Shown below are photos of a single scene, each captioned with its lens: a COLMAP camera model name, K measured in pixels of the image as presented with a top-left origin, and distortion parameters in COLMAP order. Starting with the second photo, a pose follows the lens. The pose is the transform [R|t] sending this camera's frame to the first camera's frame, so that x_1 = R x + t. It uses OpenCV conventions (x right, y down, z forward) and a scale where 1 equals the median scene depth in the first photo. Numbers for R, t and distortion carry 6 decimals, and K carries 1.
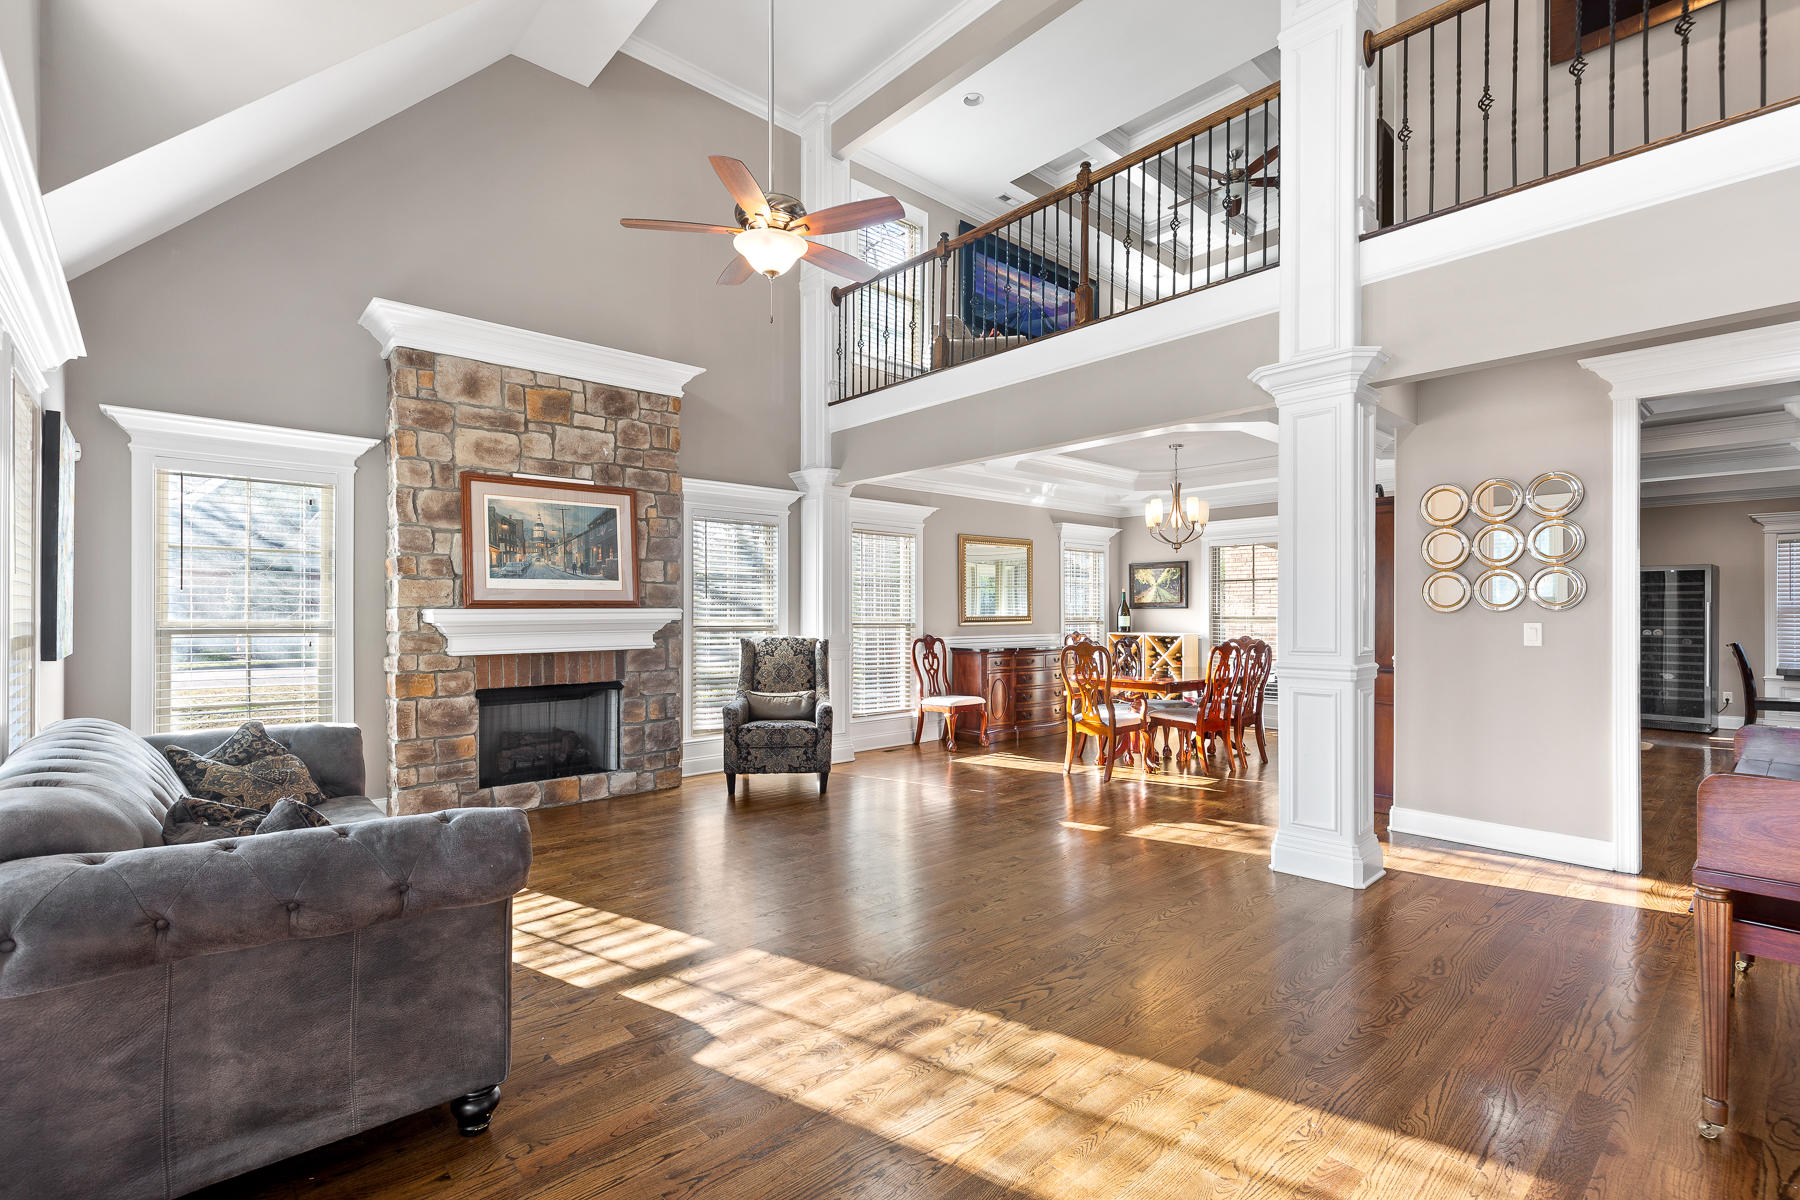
lens RADIAL K [[824.6, 0, 885.5], [0, 824.6, 606.9], [0, 0, 1]] dist [0.002790, 0.000037]
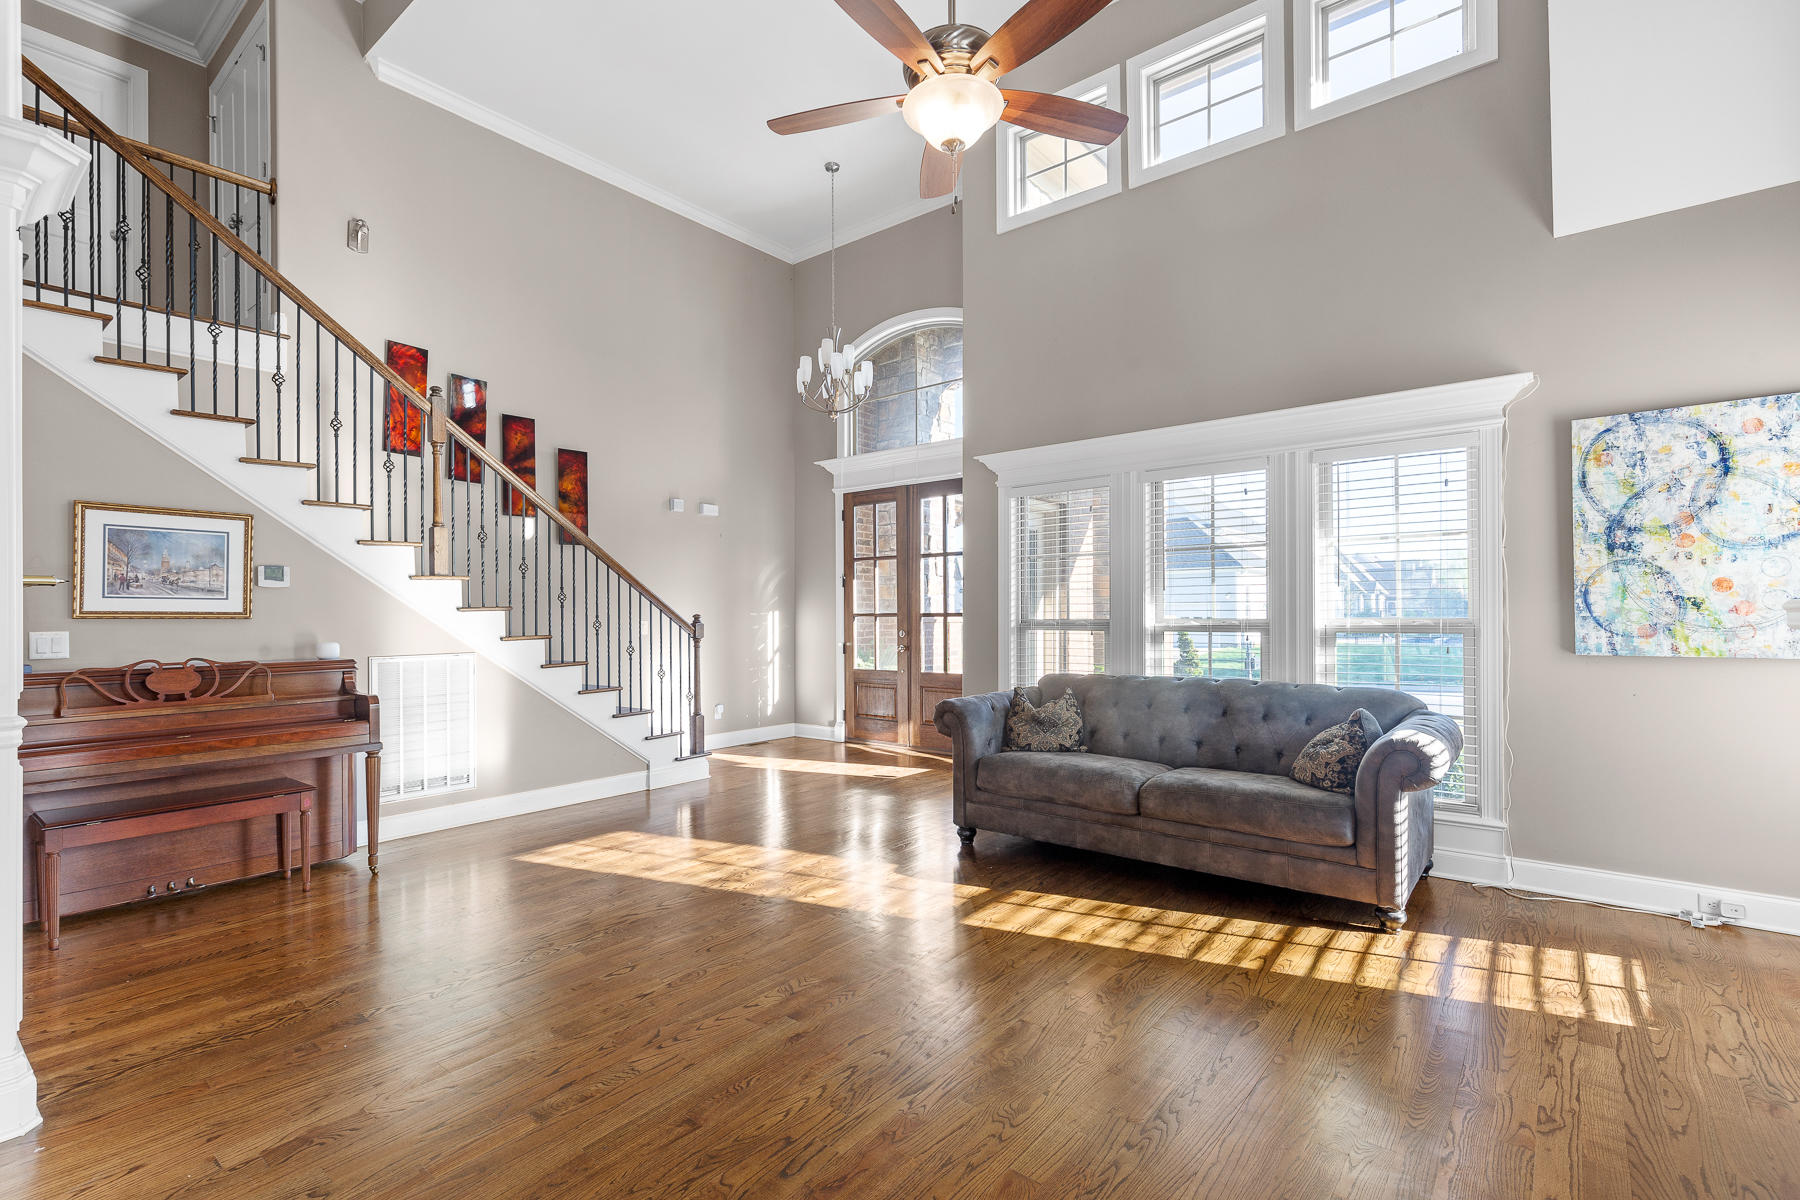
lens RADIAL K [[824.6, 0, 903.5], [0, 824.6, 610.4], [0, 0, 1]] dist [0.002790, 0.000037]
pose [[-0.986435, 0.003495, -0.164115, 0.020942], [0.005593, 0.999908, -0.012324, 0.010784], [0.164057, -0.013075, -0.986364, 1.217962]]
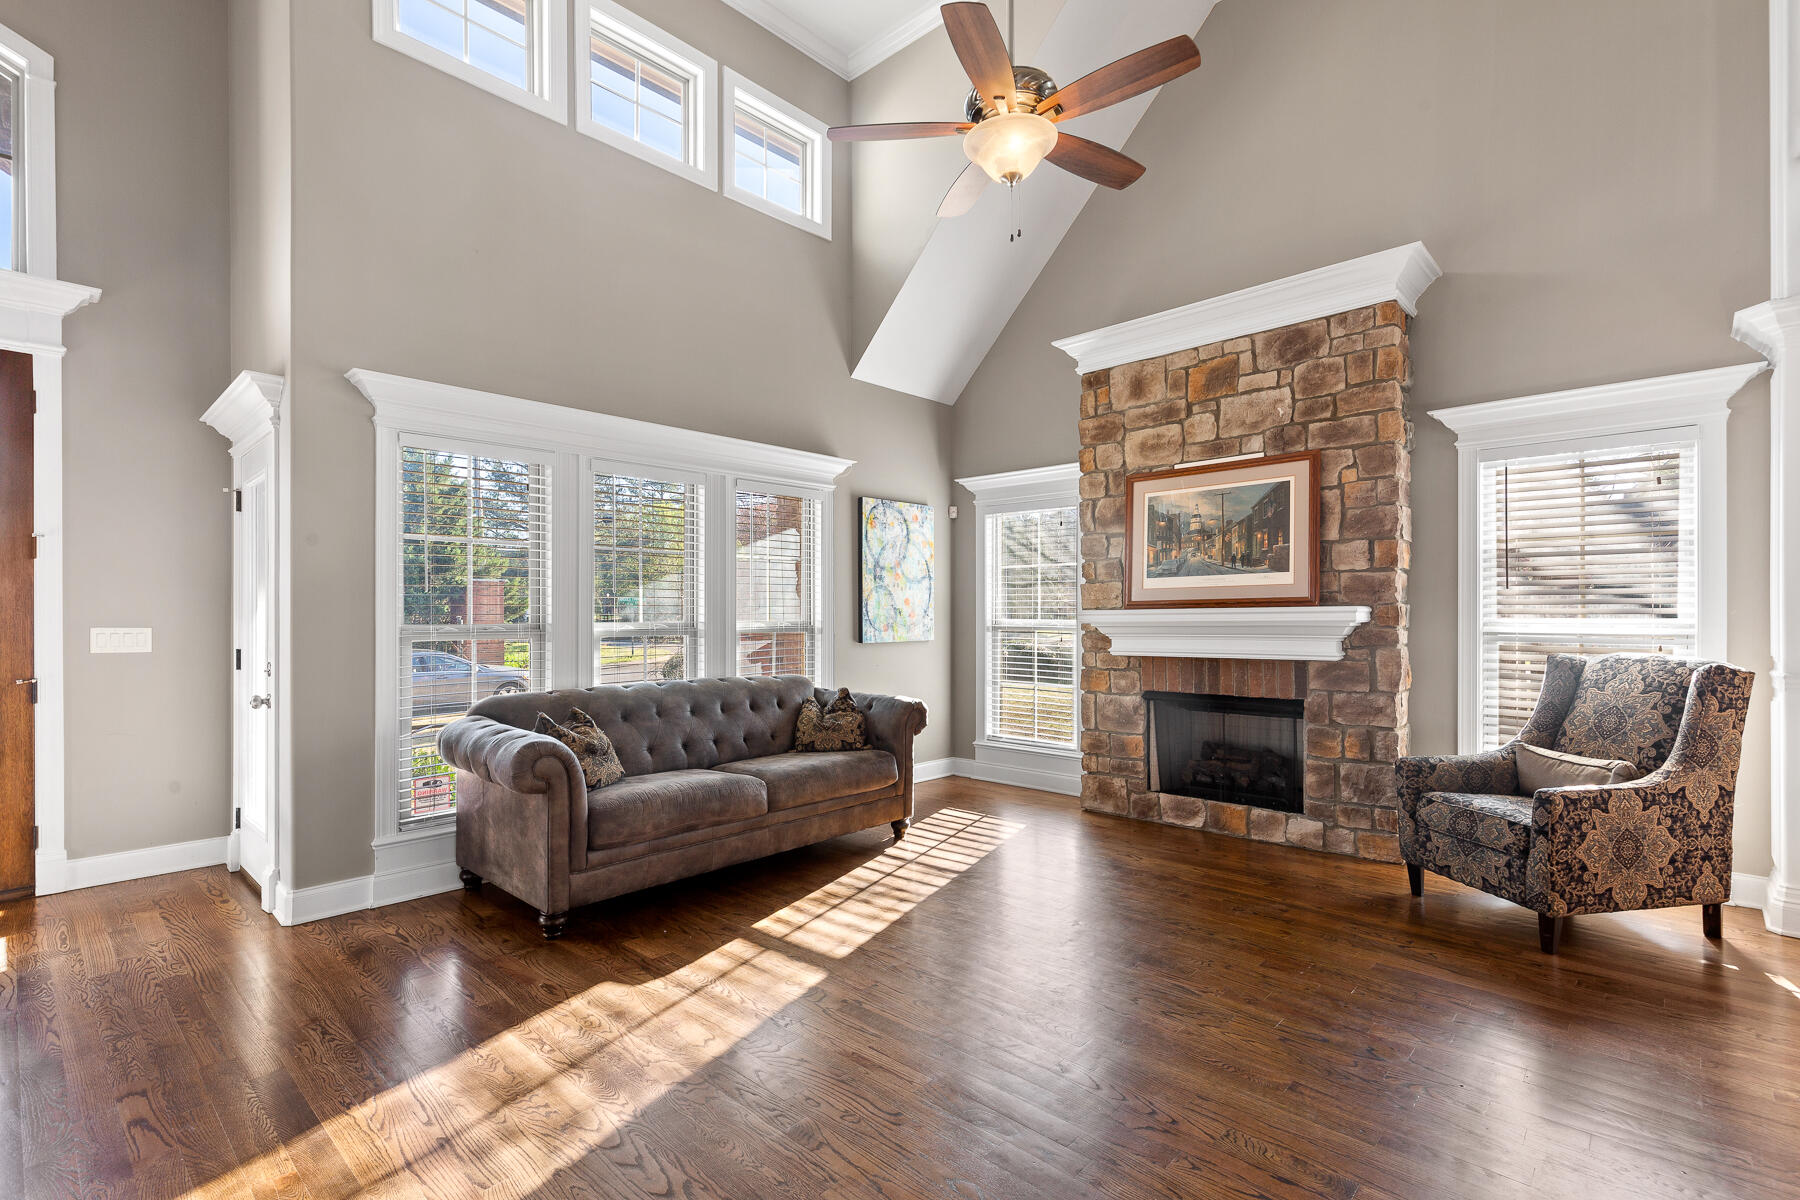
lens RADIAL K [[824.6, 0, 889.7], [0, 824.6, 615.3], [0, 0, 1]] dist [0.002790, 0.000037]
pose [[0.090038, -0.001400, -0.995937, 0.448952], [0.010419, 0.999946, -0.000464, 0.006285], [0.995884, -0.010335, 0.090048, 0.580479]]
